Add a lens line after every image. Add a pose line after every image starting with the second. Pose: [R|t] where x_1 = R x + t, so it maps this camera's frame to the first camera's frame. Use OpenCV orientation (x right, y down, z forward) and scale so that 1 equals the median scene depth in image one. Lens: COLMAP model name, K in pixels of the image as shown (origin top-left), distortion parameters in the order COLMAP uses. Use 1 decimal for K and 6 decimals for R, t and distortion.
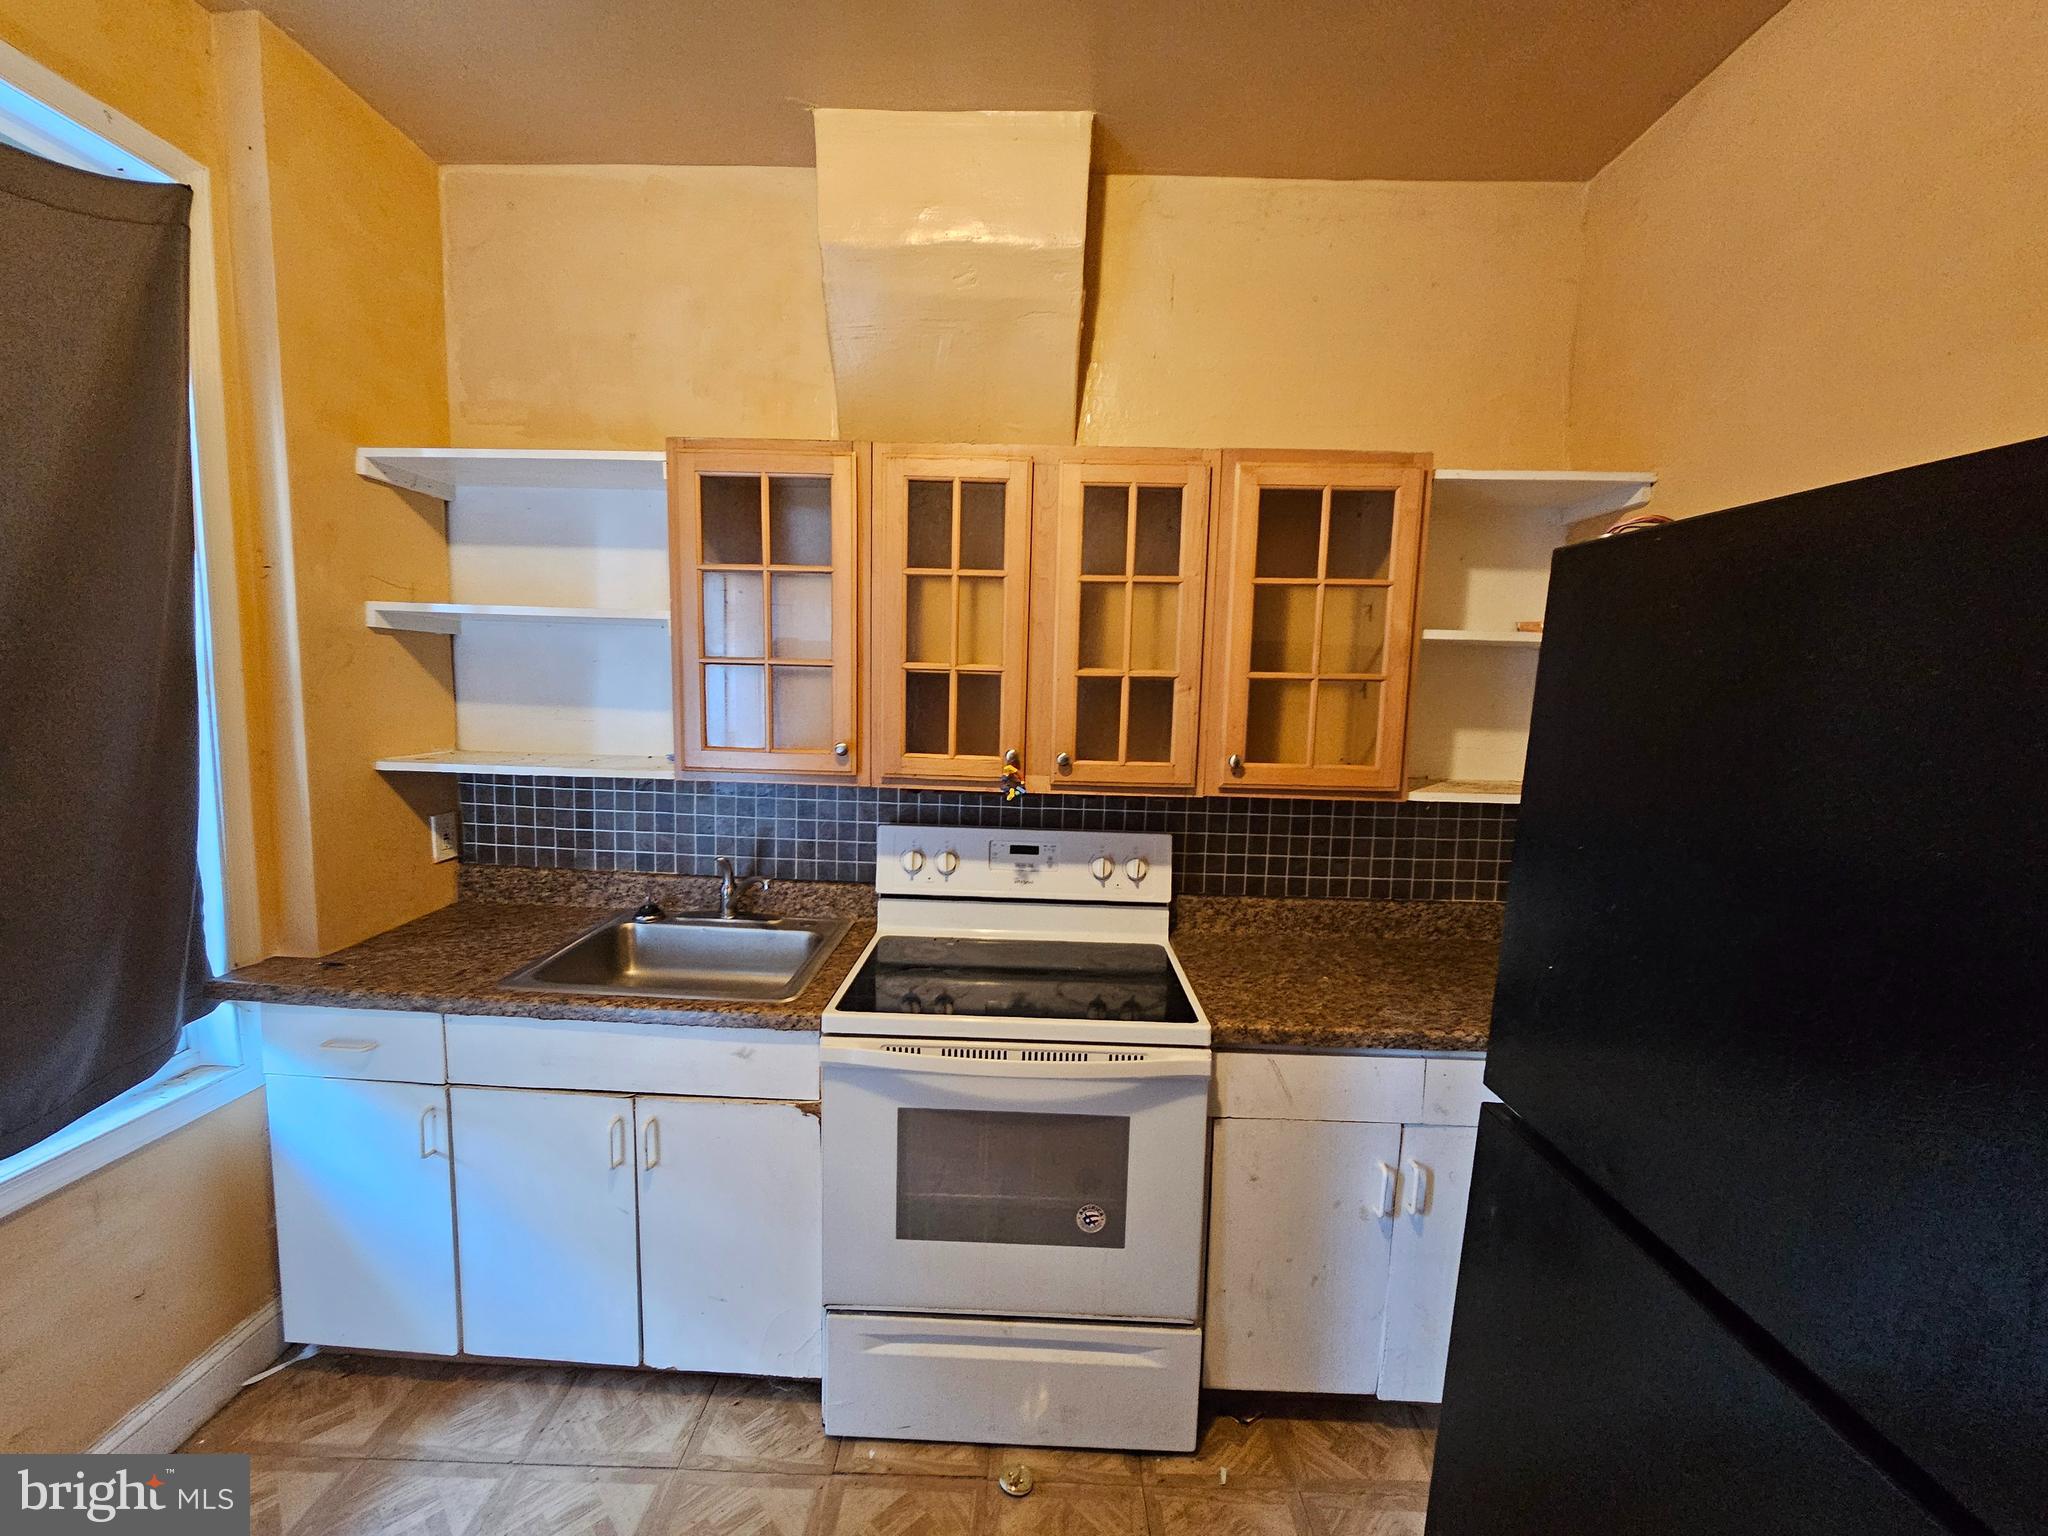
lens RADIAL K [[834.8, 0, 1025.7], [0, 834.8, 770.8], [0, 0, 1]] dist [-0.003129, 0.000525]
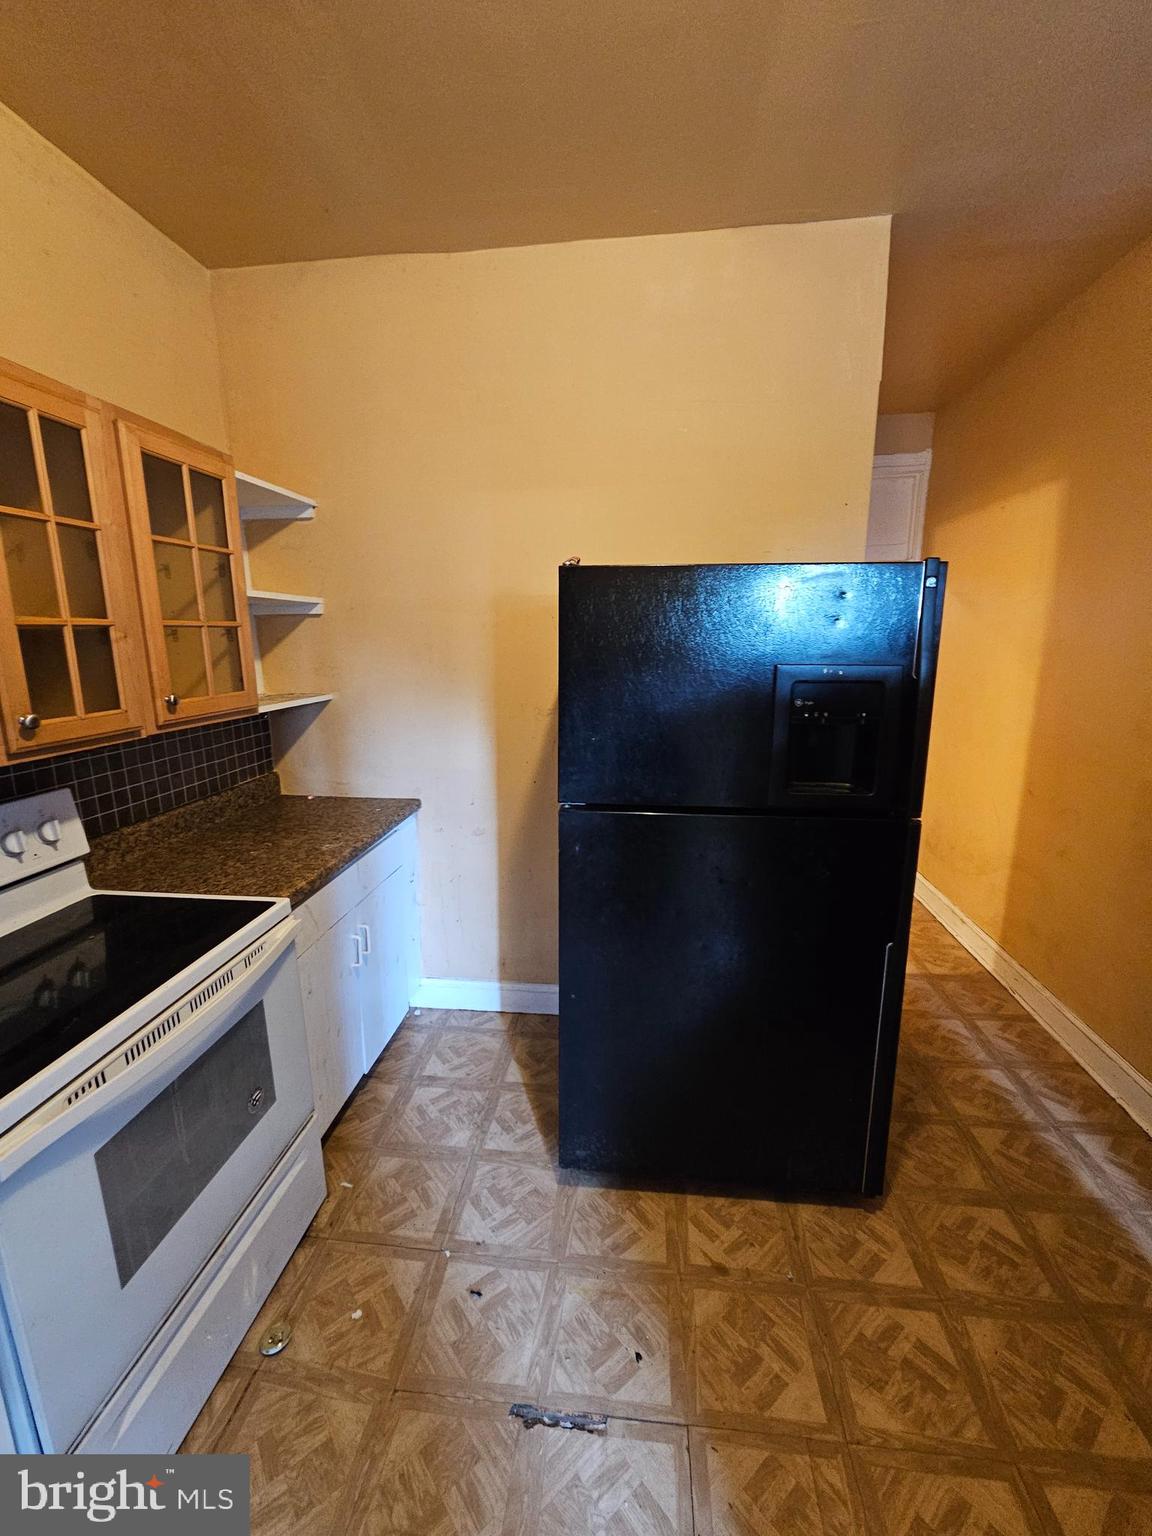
lens RADIAL K [[626.1, 0, 574.4], [0, 626.1, 764.1], [0, 0, 1]] dist [-0.003129, 0.000525]
pose [[0.101169, -0.224158, 0.969287, -0.542600], [0.117432, 0.970166, 0.212104, -0.042923], [-0.987914, 0.092367, 0.124474, 0.359826]]
